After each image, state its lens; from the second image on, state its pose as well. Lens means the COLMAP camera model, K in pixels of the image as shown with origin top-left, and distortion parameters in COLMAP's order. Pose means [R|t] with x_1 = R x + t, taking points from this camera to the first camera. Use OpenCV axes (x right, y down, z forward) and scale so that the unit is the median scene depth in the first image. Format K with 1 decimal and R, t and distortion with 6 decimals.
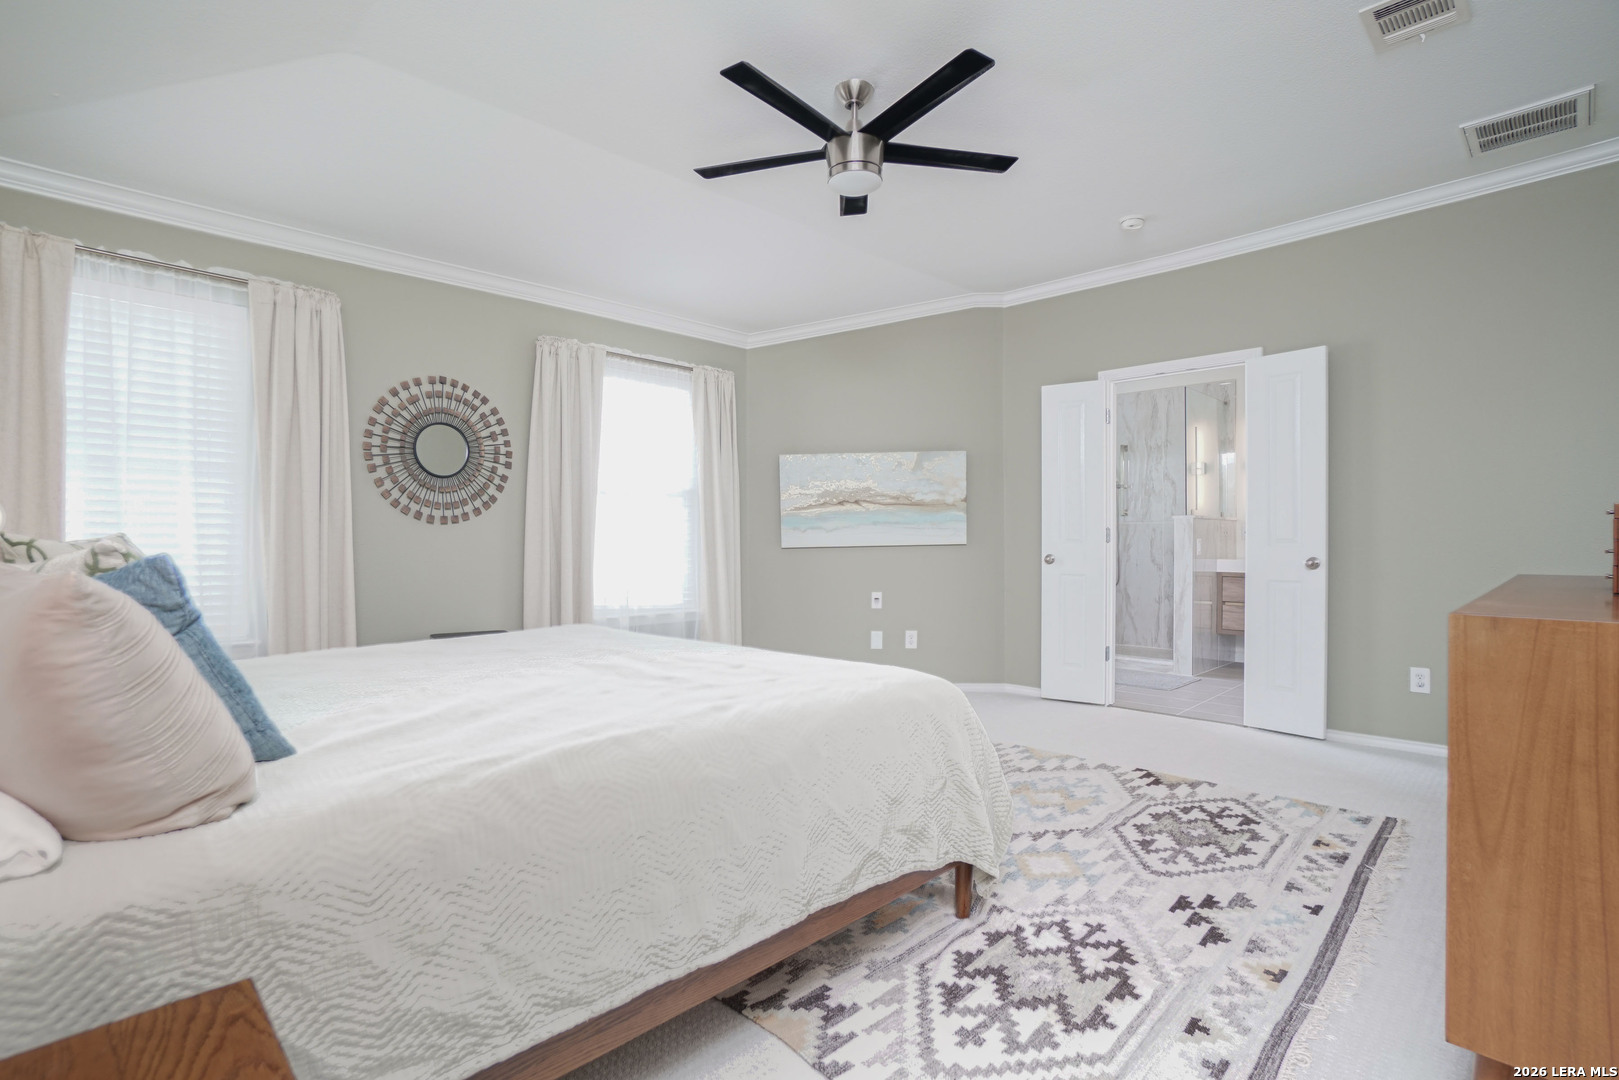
lens RADIAL K [[797.5, 0, 809.5], [0, 797.5, 540.0], [0, 0, 1]] dist [-0.058338, 0.027193]
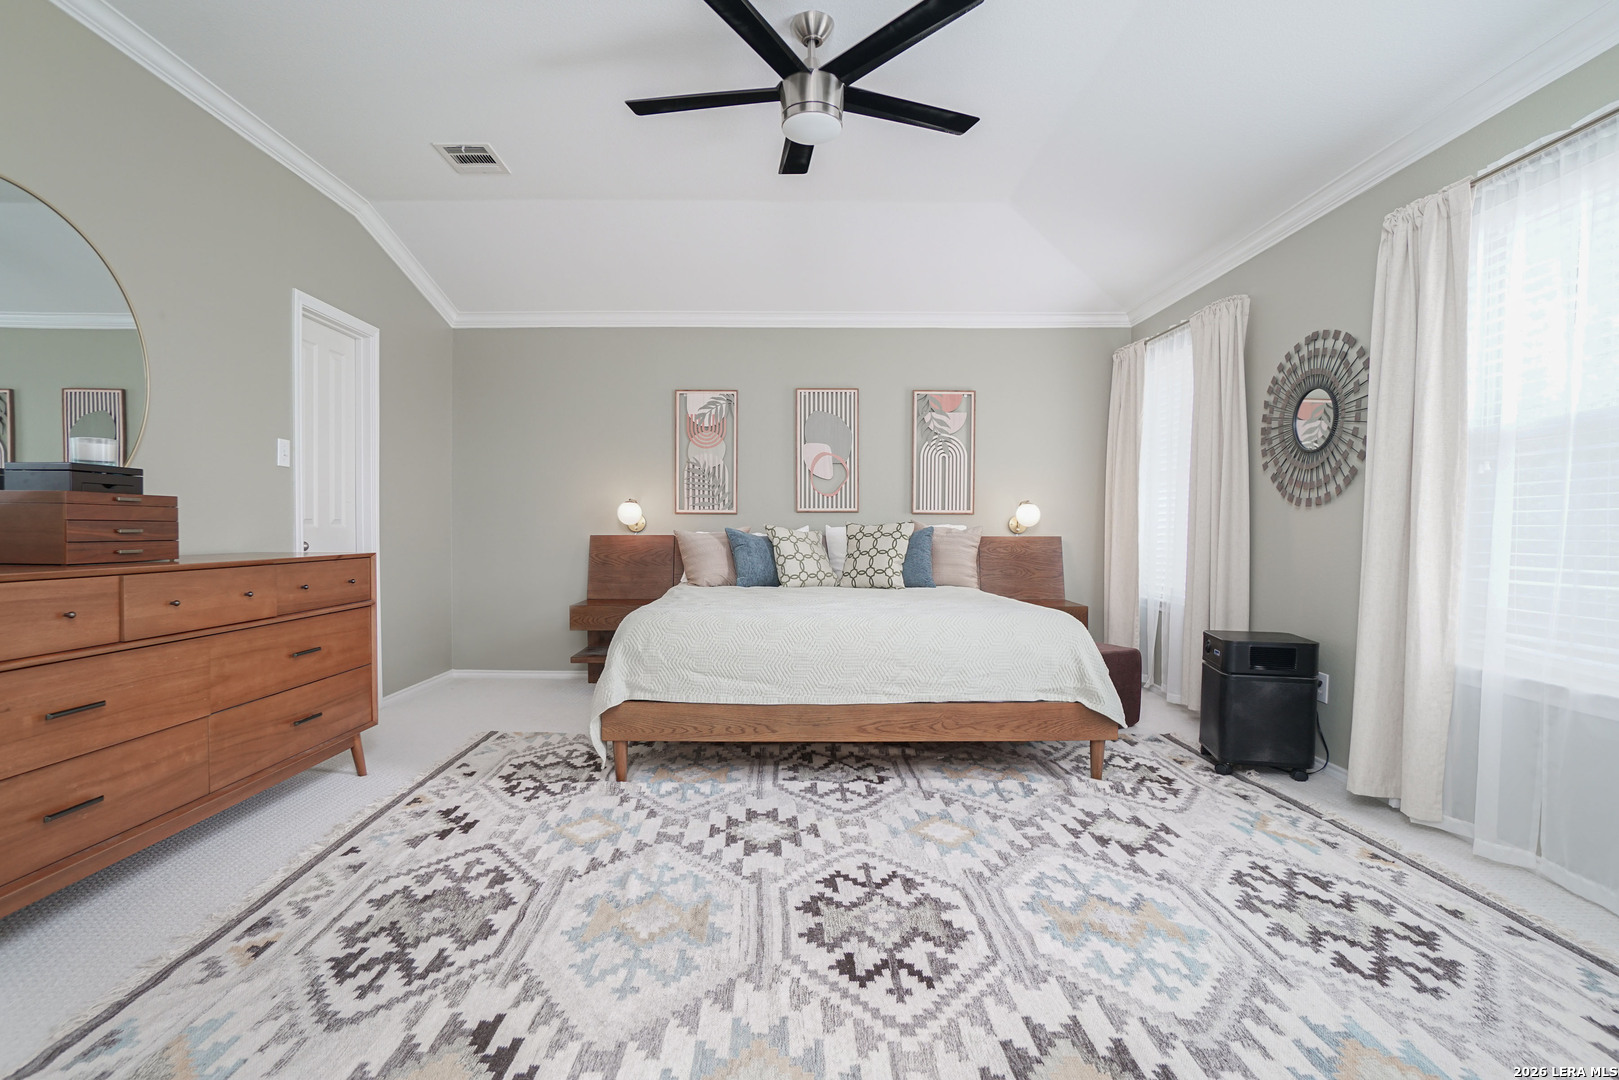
lens RADIAL K [[787.9, 0, 792.4], [0, 787.9, 544.5], [0, 0, 1]] dist [-0.055685, 0.026551]
pose [[-0.717054, 0.018046, -0.696784, 0.725669], [0.000420, 0.999676, 0.025458, -0.001352], [0.697017, 0.017962, -0.716829, 1.690712]]
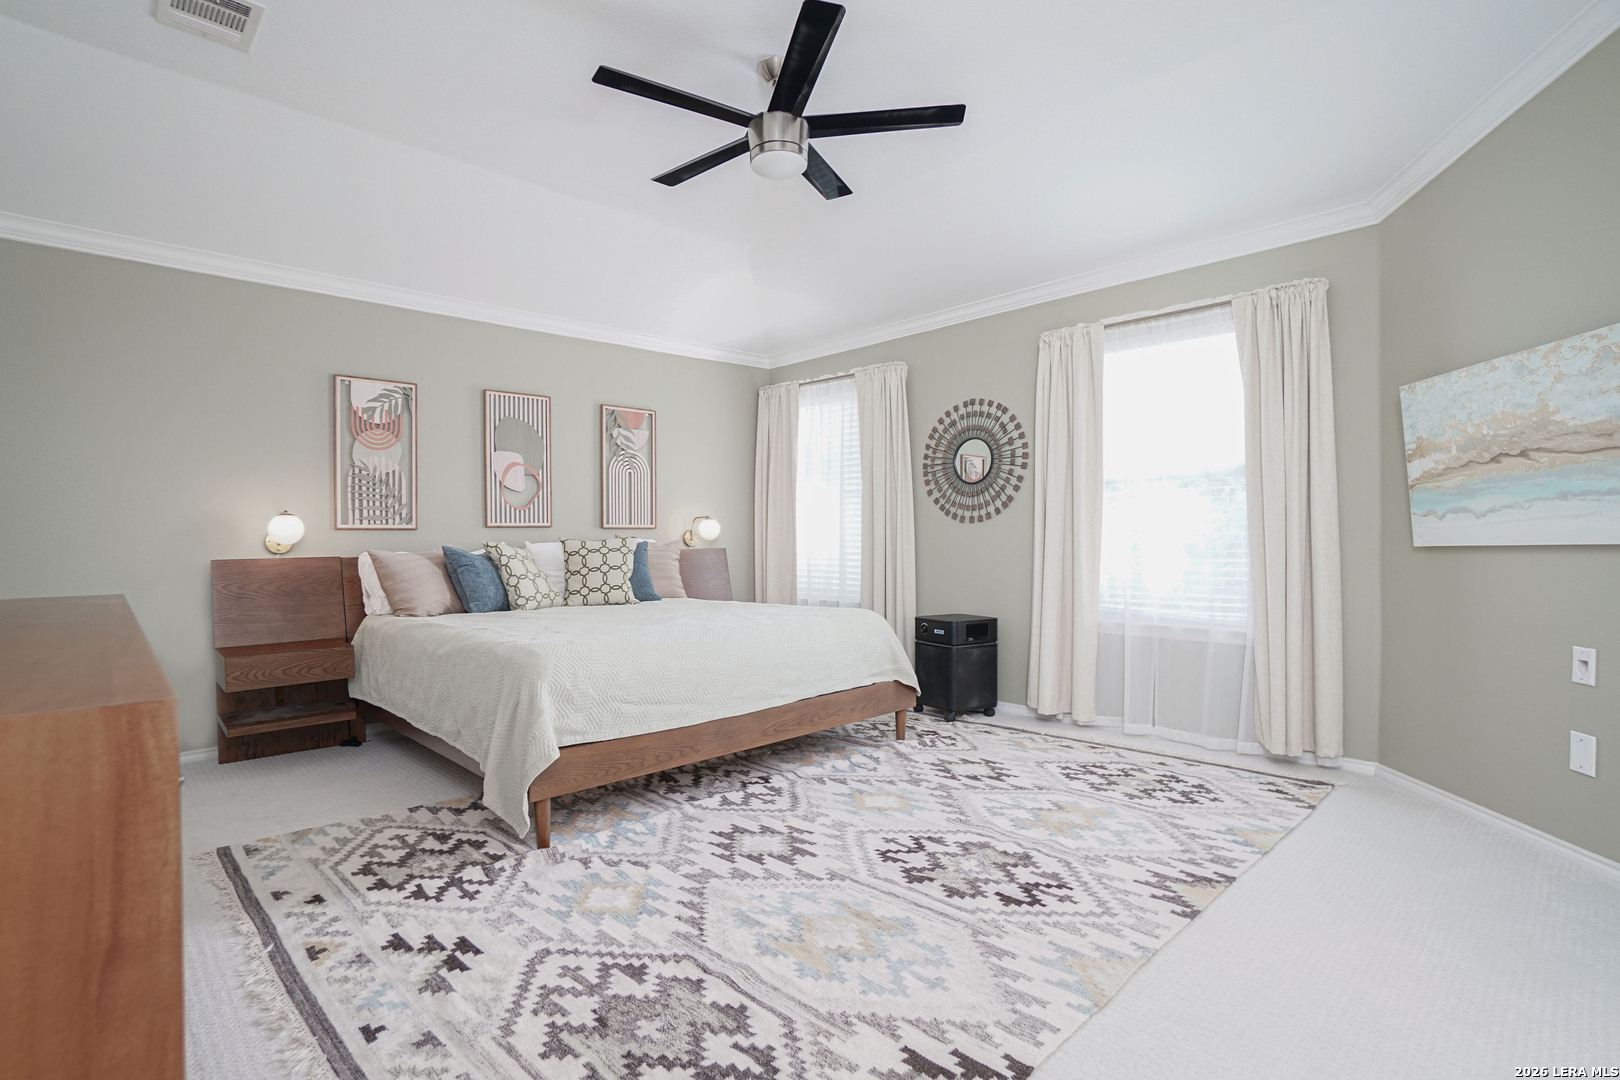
lens RADIAL K [[788.4, 0, 792.9], [0, 788.4, 544.5], [0, 0, 1]] dist [-0.055685, 0.026551]
pose [[-0.046735, 0.013851, -0.998811, 1.037791], [0.012249, 0.999837, 0.013293, -0.008279], [0.998832, -0.011613, -0.046897, 1.094964]]
